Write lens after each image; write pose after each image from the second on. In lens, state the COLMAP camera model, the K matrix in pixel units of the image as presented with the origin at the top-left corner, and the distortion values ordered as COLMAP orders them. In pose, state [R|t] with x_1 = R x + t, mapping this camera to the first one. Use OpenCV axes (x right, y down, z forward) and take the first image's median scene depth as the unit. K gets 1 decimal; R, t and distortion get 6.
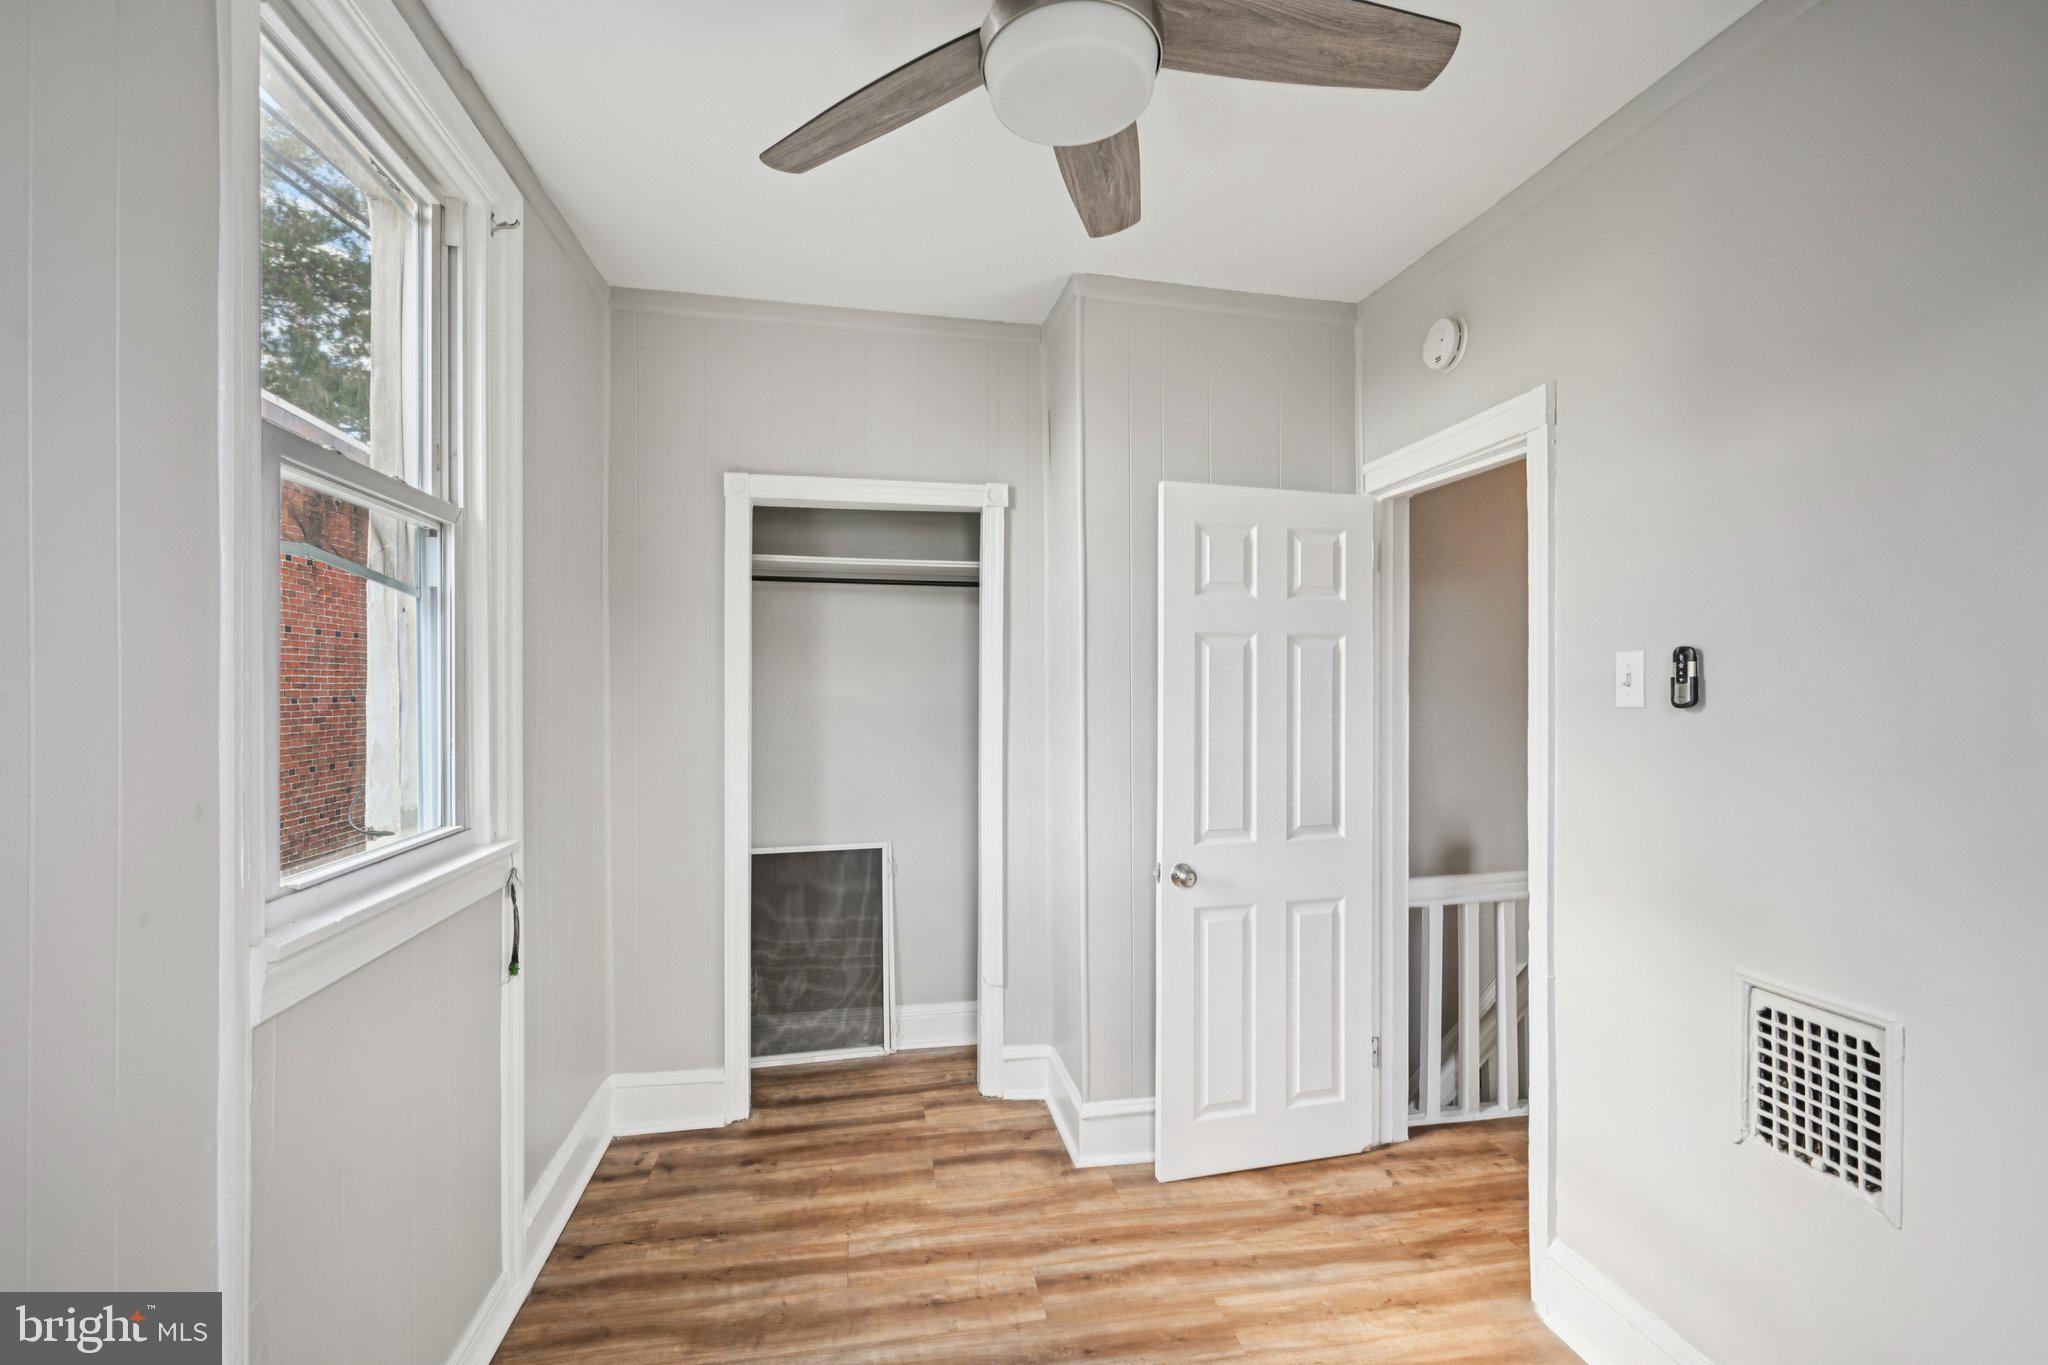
lens RADIAL K [[933.5, 0, 1024.0], [0, 933.5, 682.5], [0, 0, 1]] dist [-0.001242, -0.000090]
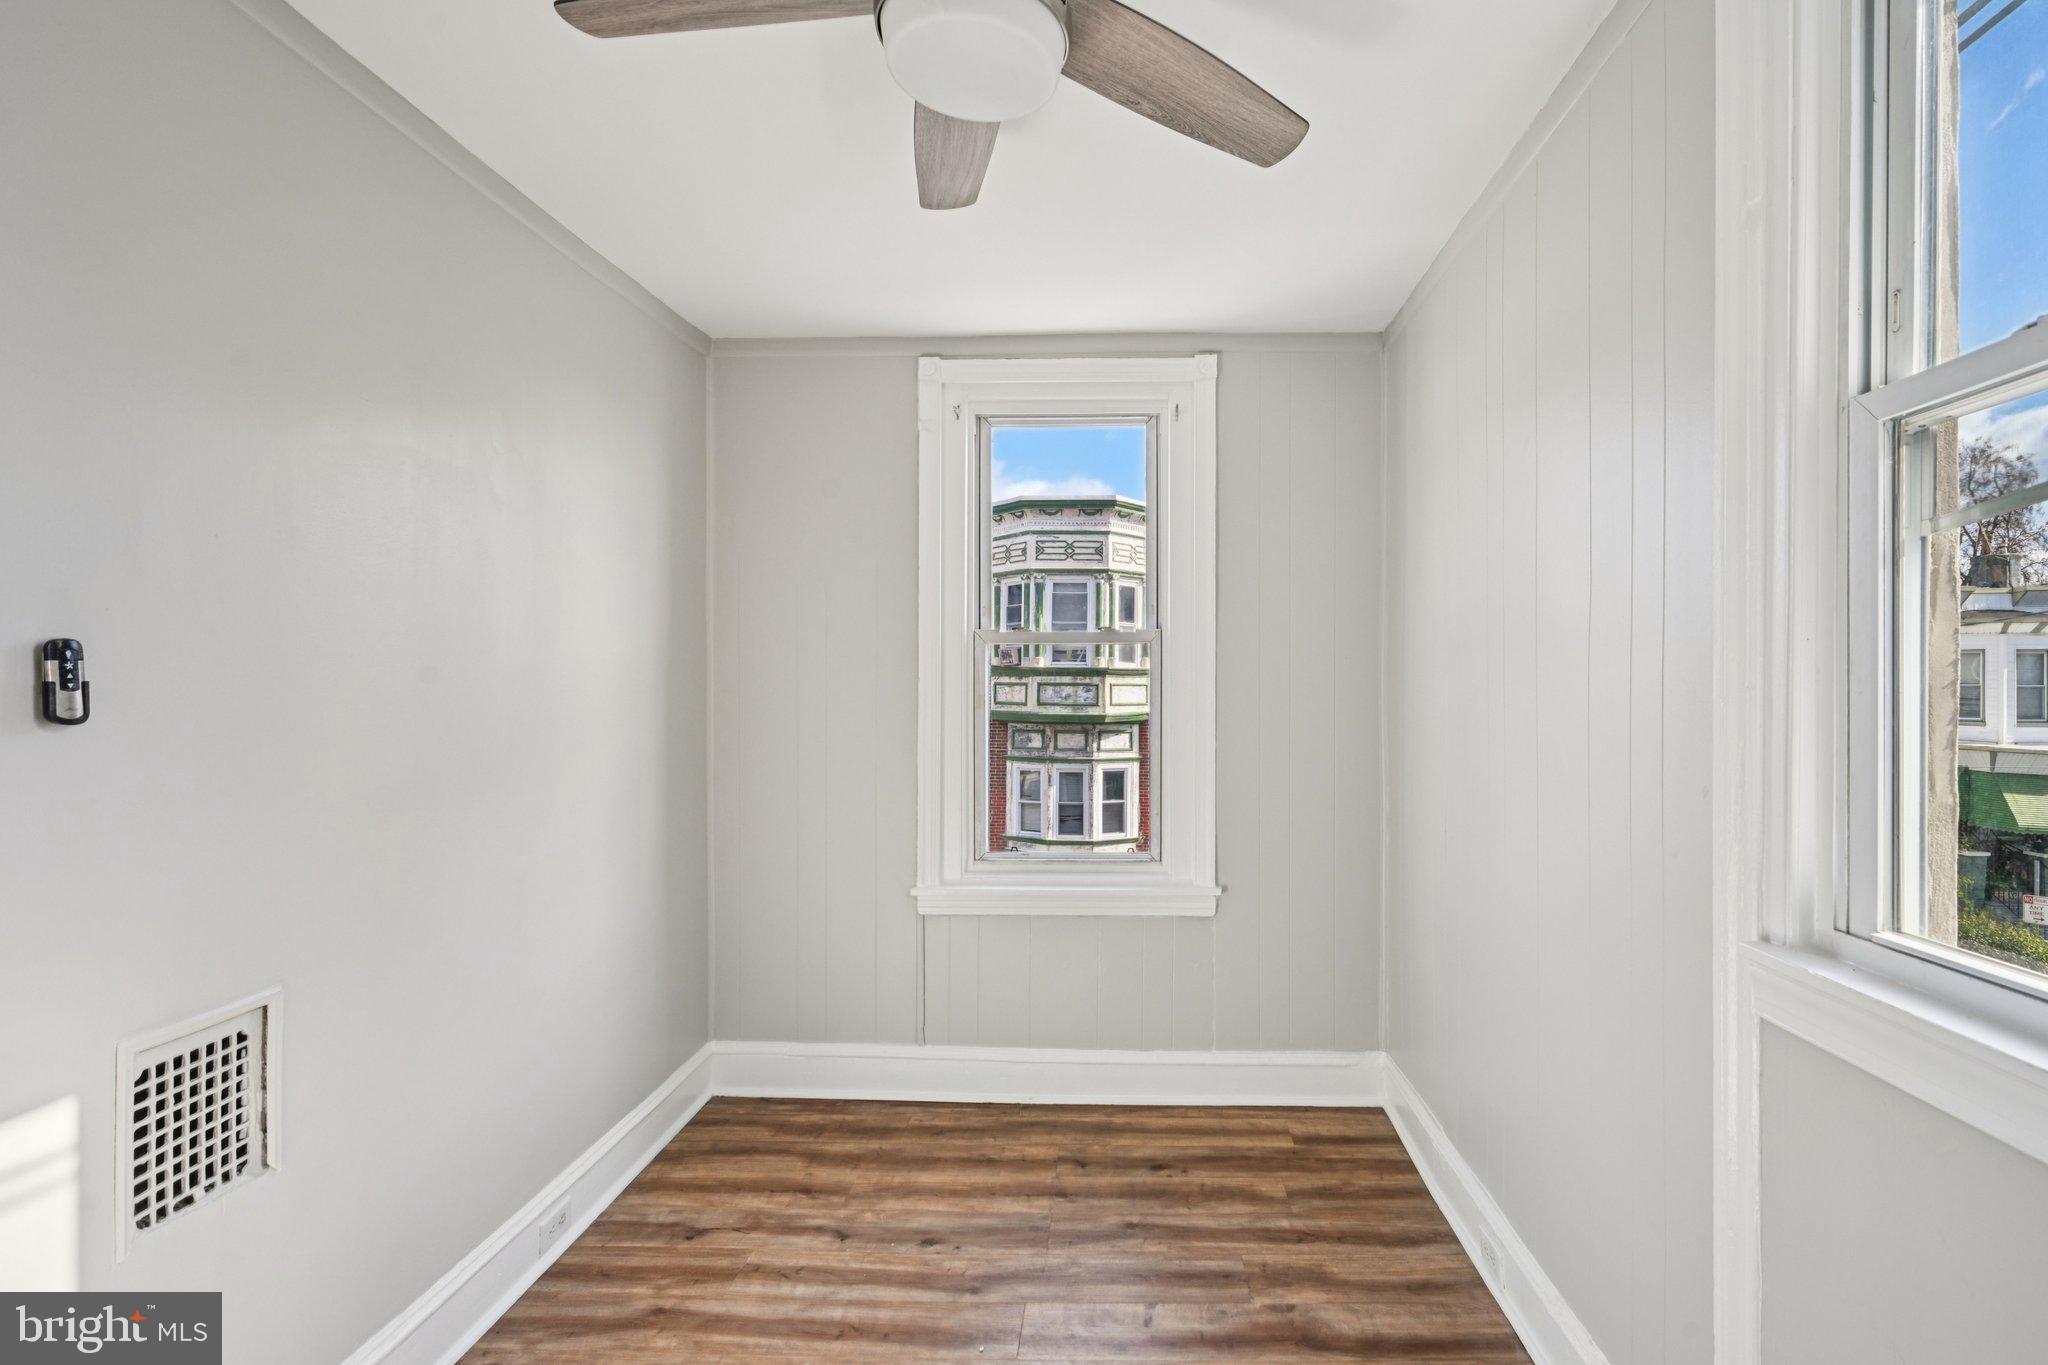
lens RADIAL K [[896.4, 0, 1094.1], [0, 896.4, 689.1], [0, 0, 1]] dist [0.000776, 0.000021]
pose [[-0.976757, -0.001766, 0.214340, -0.231580], [-0.002551, 0.999991, -0.003383, 0.000154], [-0.214332, -0.003851, -0.976753, 1.645268]]
